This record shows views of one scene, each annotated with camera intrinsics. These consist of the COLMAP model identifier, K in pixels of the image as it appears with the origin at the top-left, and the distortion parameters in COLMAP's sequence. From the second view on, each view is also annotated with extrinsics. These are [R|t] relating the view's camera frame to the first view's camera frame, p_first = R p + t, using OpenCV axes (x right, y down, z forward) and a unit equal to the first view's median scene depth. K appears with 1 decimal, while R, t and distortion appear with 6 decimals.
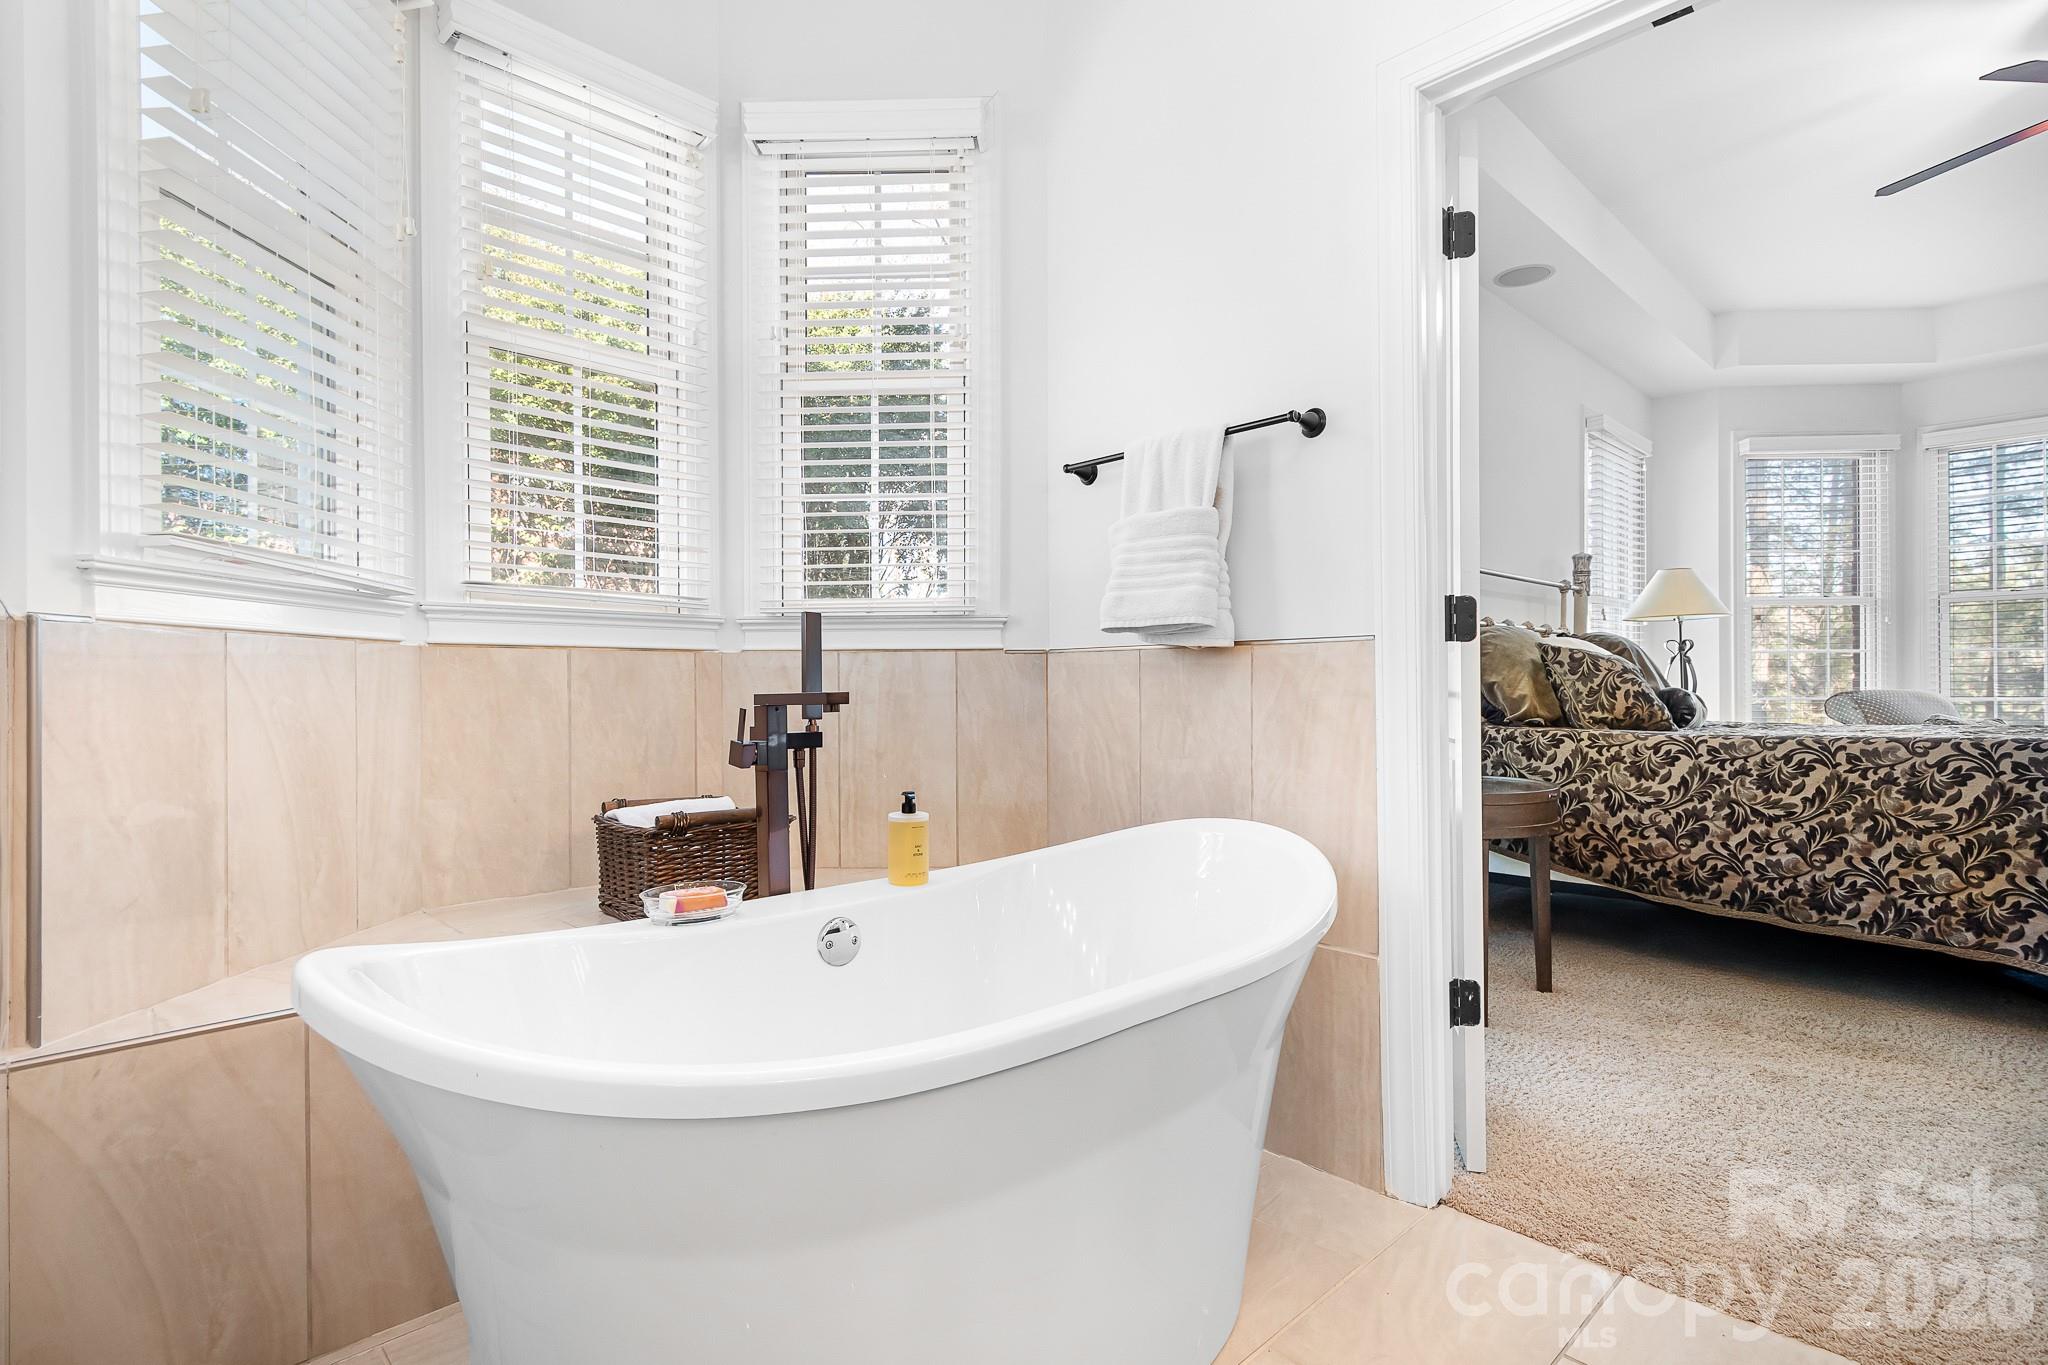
lens RADIAL K [[972.3, 0, 1028.9], [0, 972.3, 685.0], [0, 0, 1]] dist [0.004479, -0.002117]
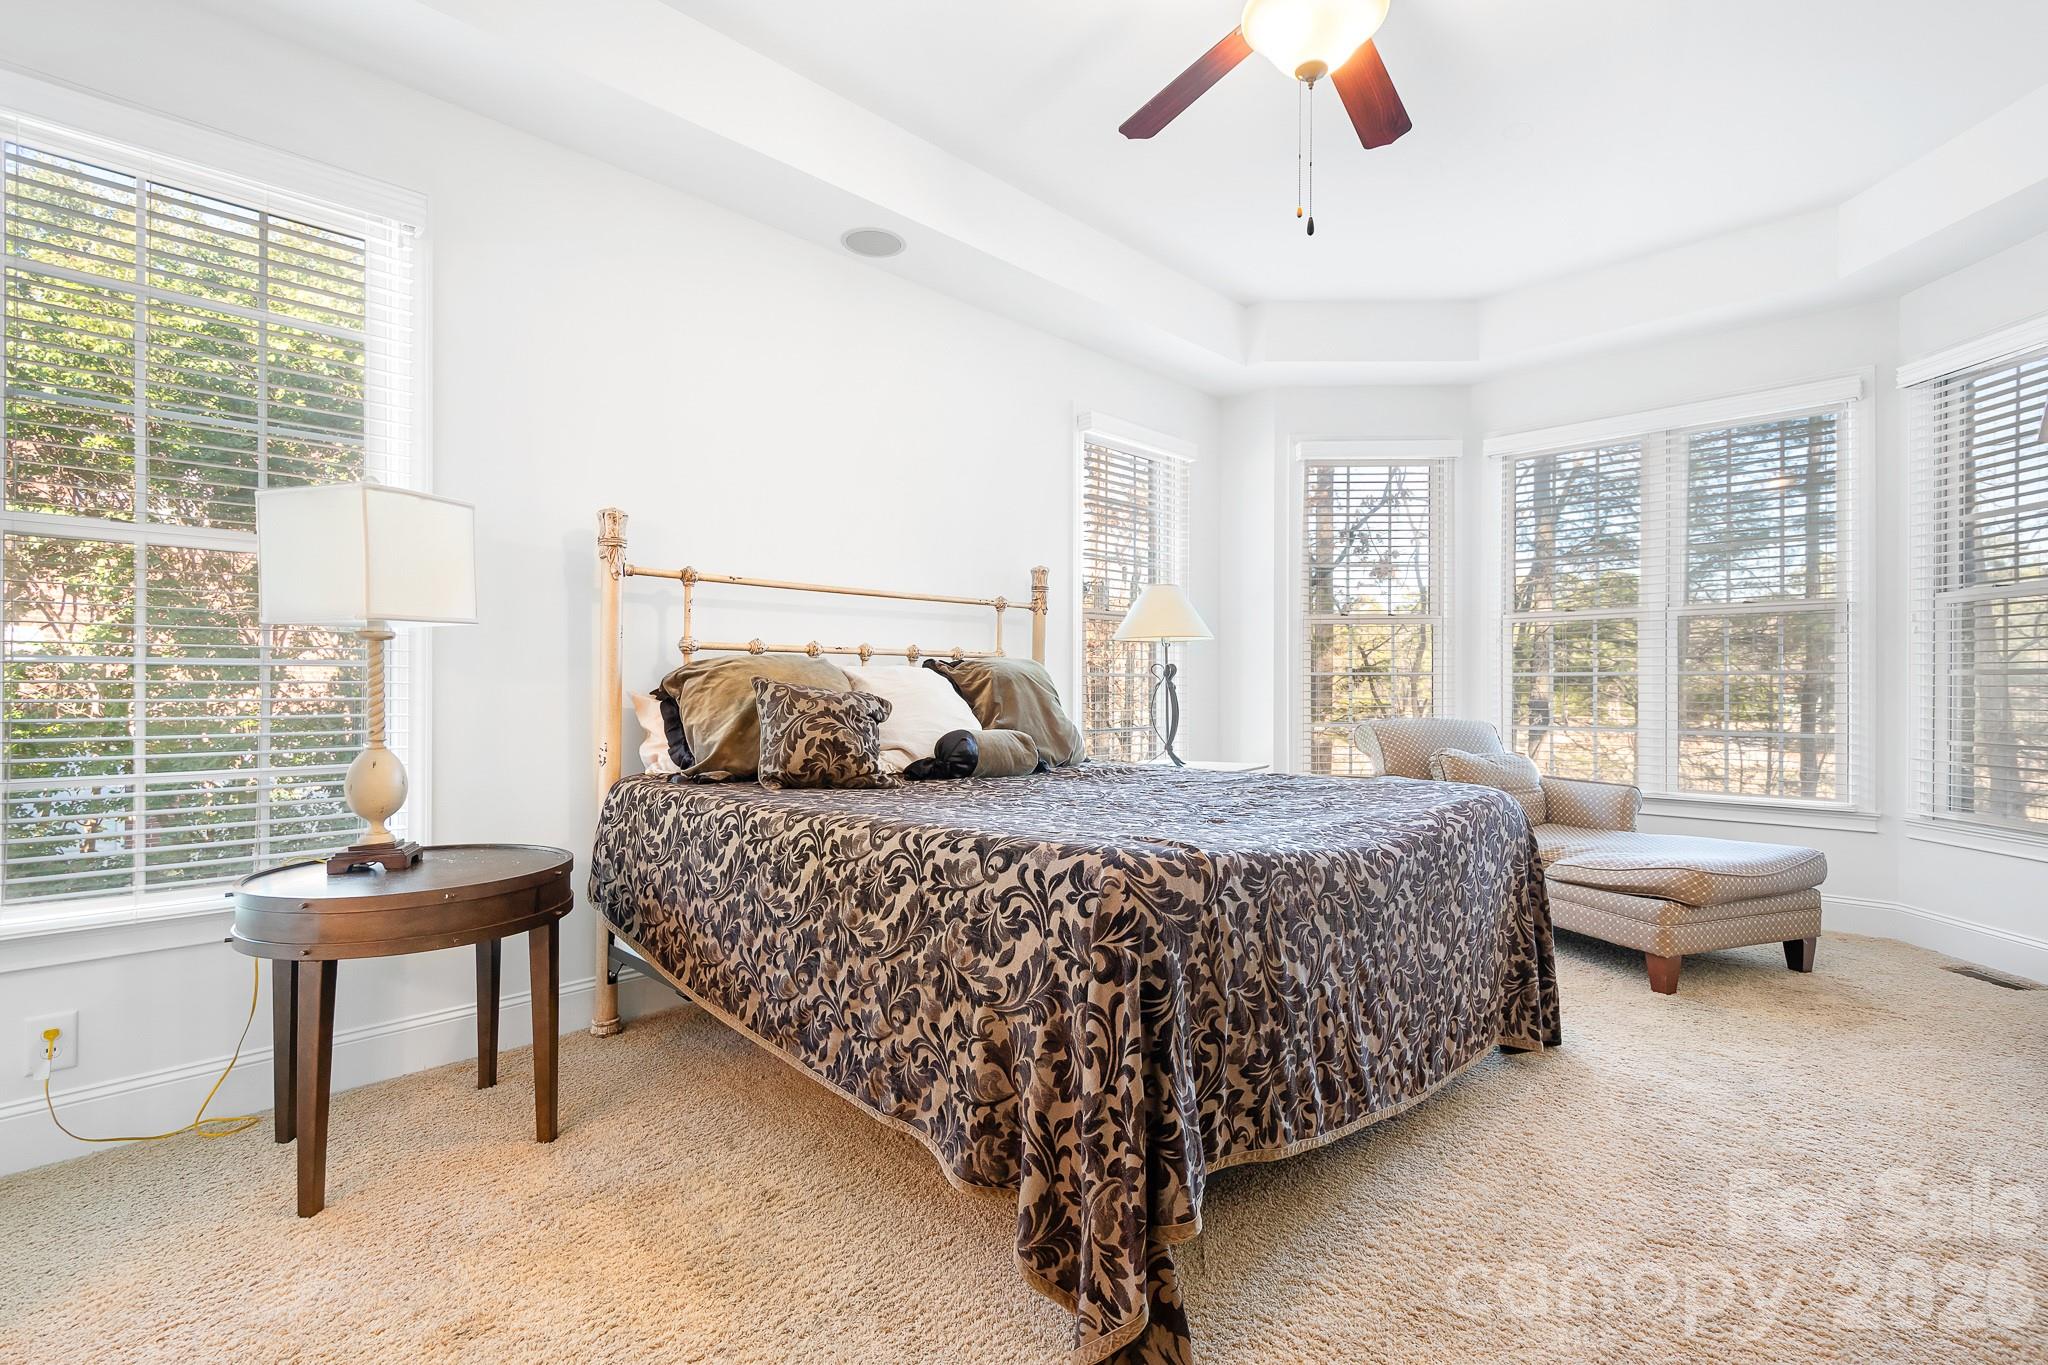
lens RADIAL K [[972.3, 0, 941.0], [0, 972.3, 679.9], [0, 0, 1]] dist [0.004479, -0.002117]
pose [[0.999681, 0.009683, 0.023310, 0.876256], [-0.009504, 0.999925, -0.007779, -0.047527], [-0.023383, 0.007555, 0.999698, 0.234270]]
